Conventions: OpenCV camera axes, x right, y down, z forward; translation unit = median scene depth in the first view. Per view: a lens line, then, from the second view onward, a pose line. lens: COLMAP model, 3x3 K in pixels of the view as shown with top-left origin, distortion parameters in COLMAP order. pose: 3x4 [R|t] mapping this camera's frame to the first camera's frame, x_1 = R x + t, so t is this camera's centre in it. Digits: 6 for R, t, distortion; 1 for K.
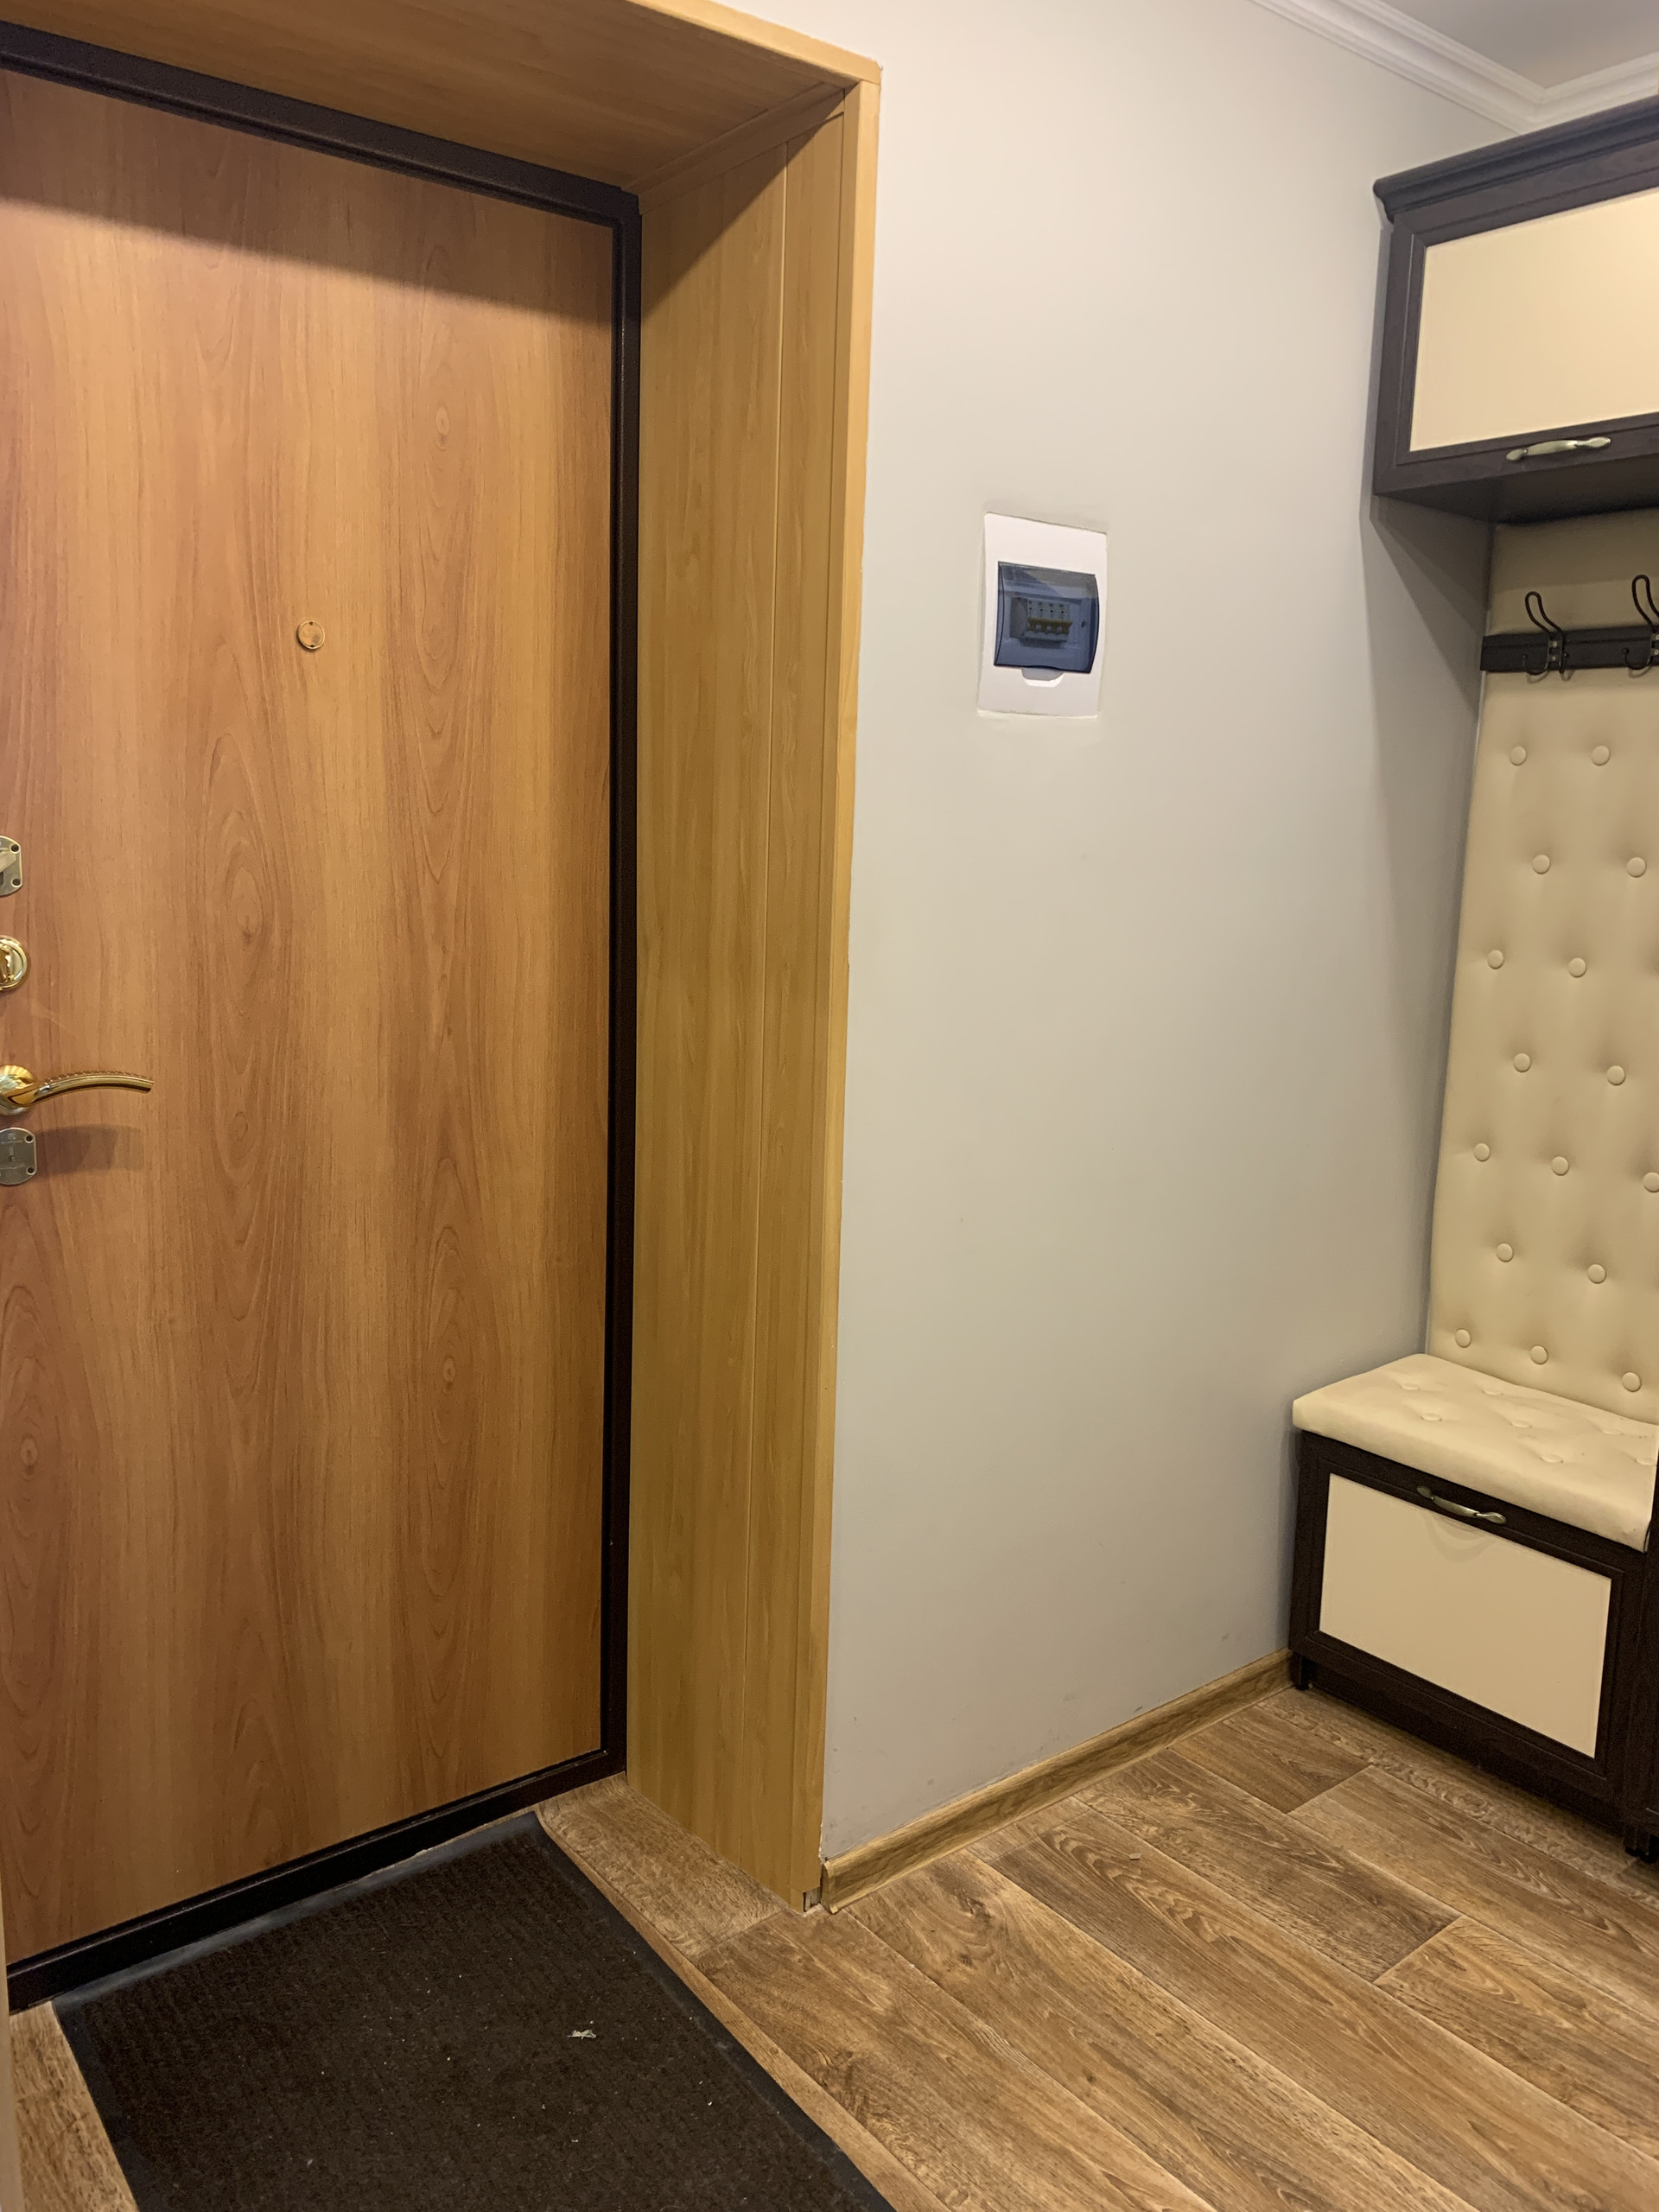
lens RADIAL K [[1673.6, 0, 829.5], [0, 1673.6, 1106.0], [0, 0, 1]] dist [0.028340, -0.043282]
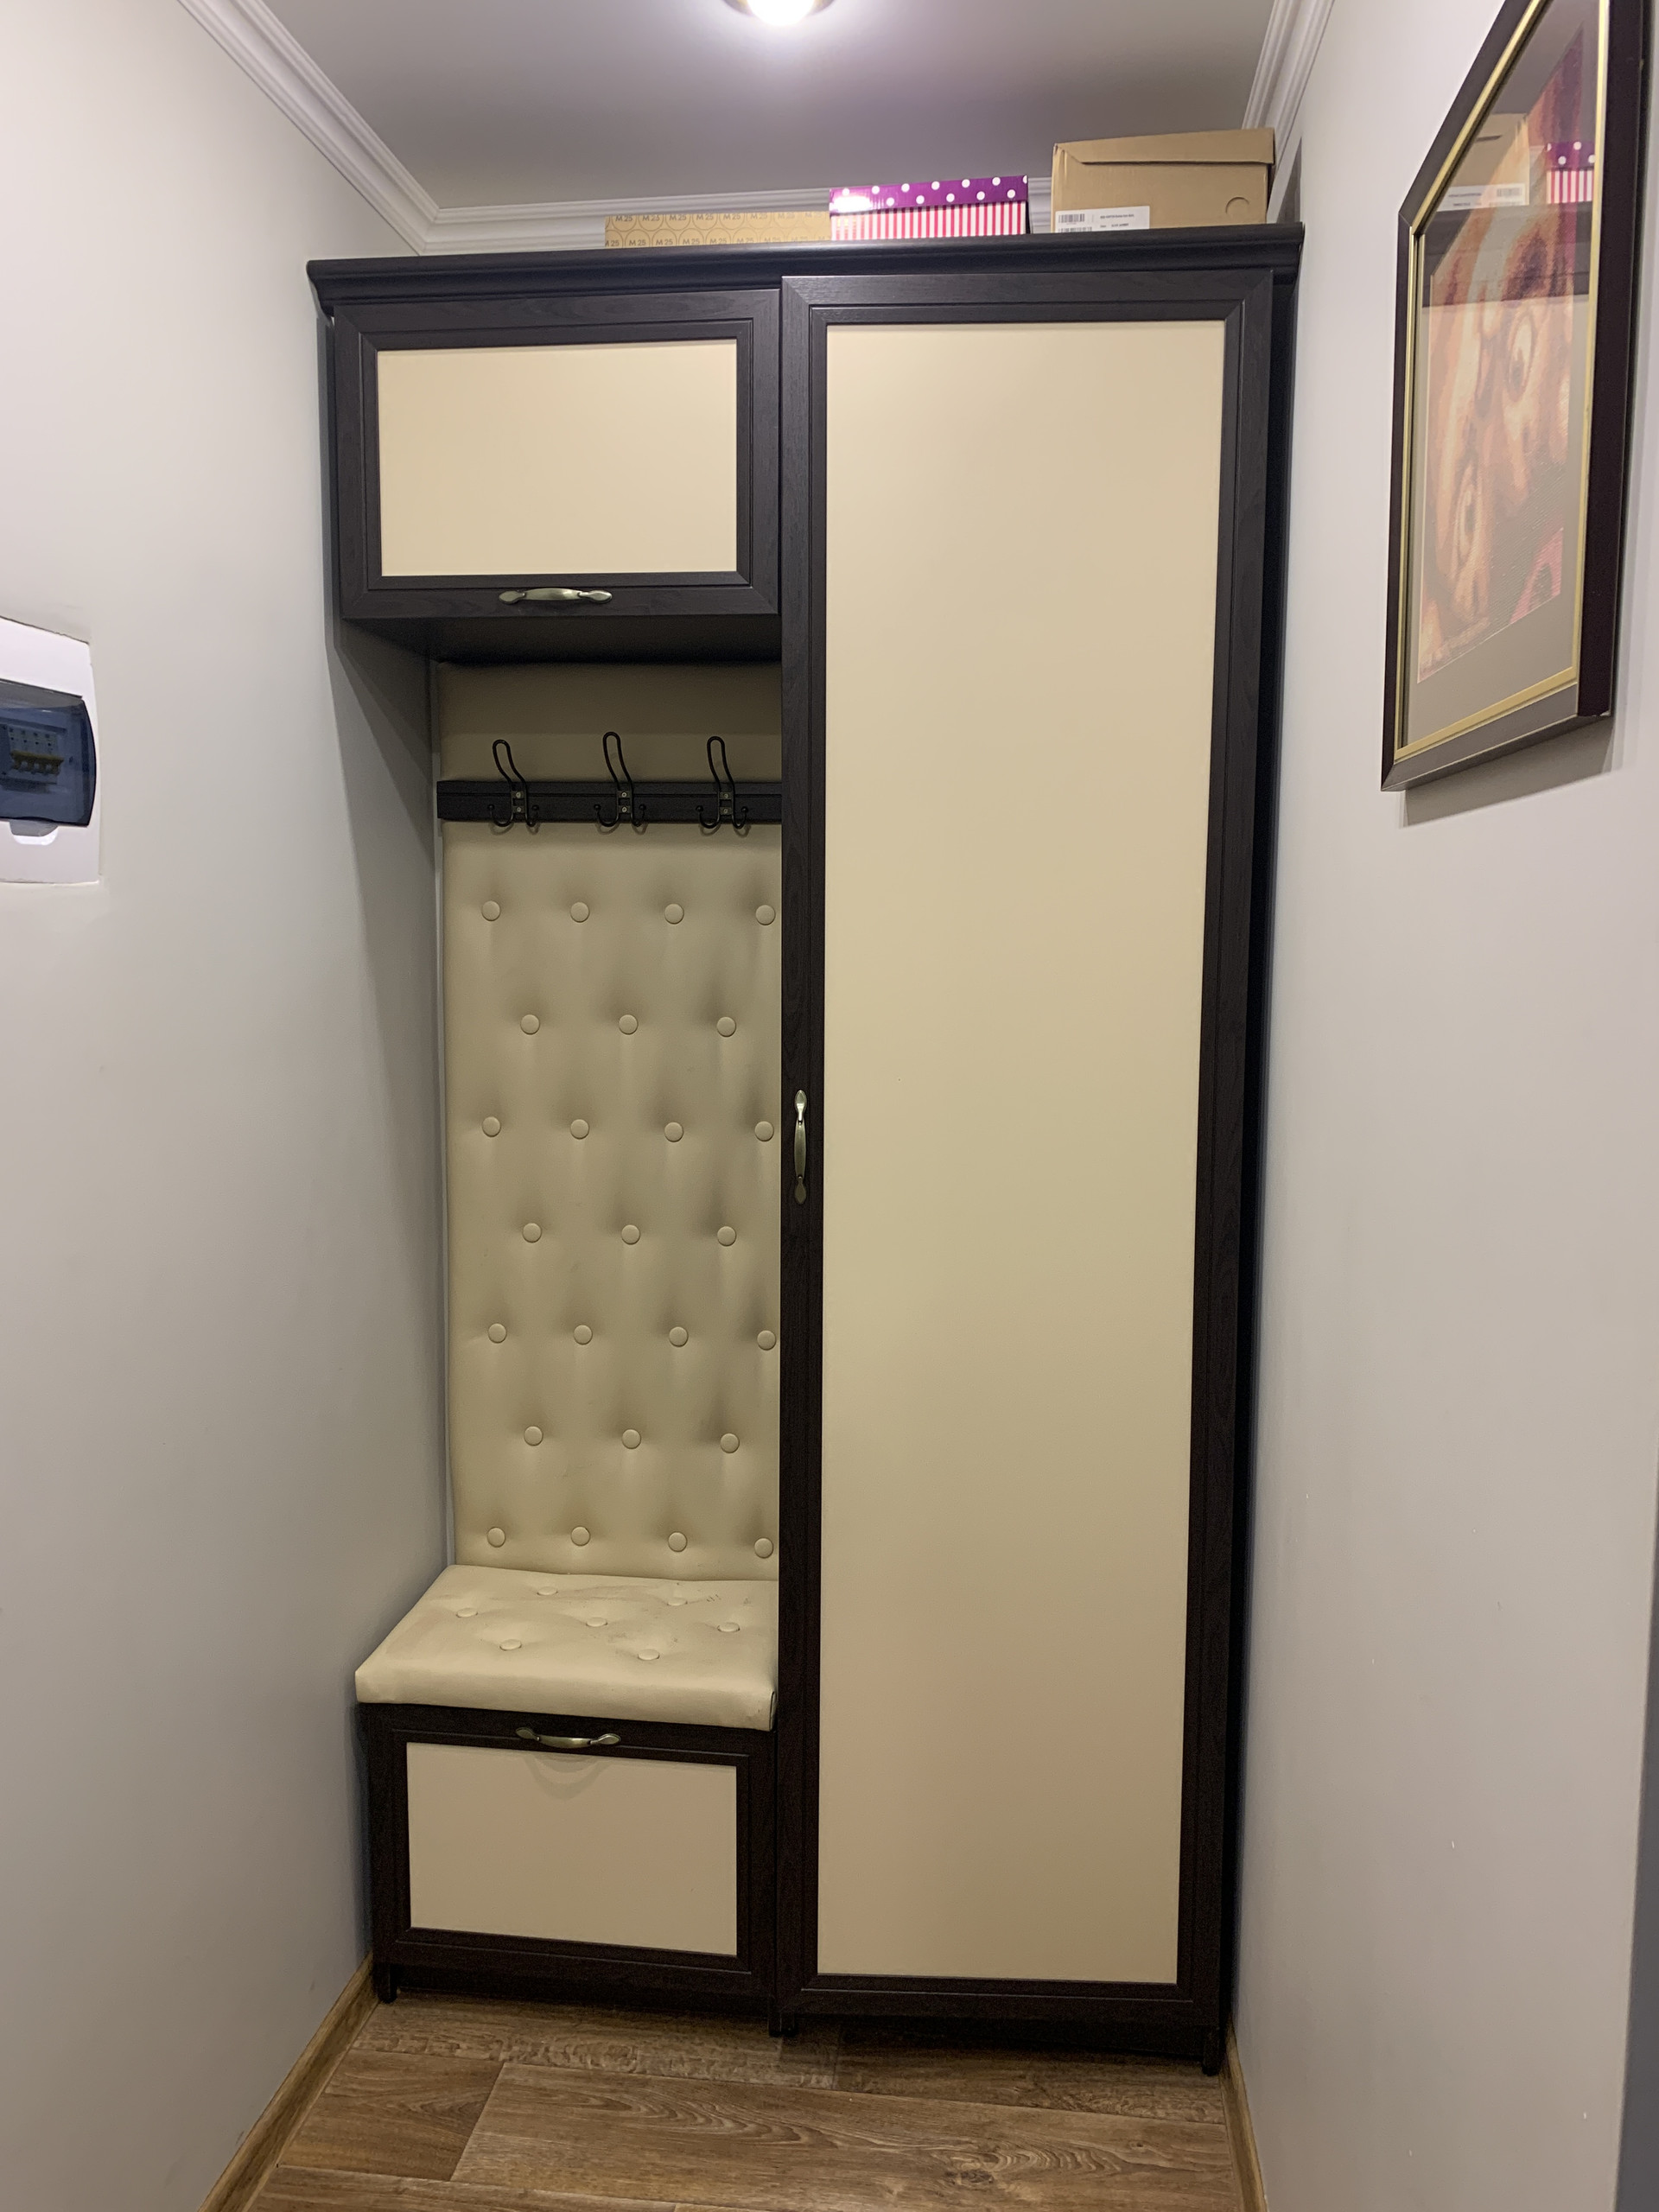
lens RADIAL K [[1673.6, 0, 829.5], [0, 1673.6, 1106.0], [0, 0, 1]] dist [0.028340, -0.043282]
pose [[0.721759, -0.097294, 0.685272, -0.108747], [0.135818, 0.990731, -0.002387, -0.076612], [-0.678688, 0.094795, 0.728284, 0.214271]]
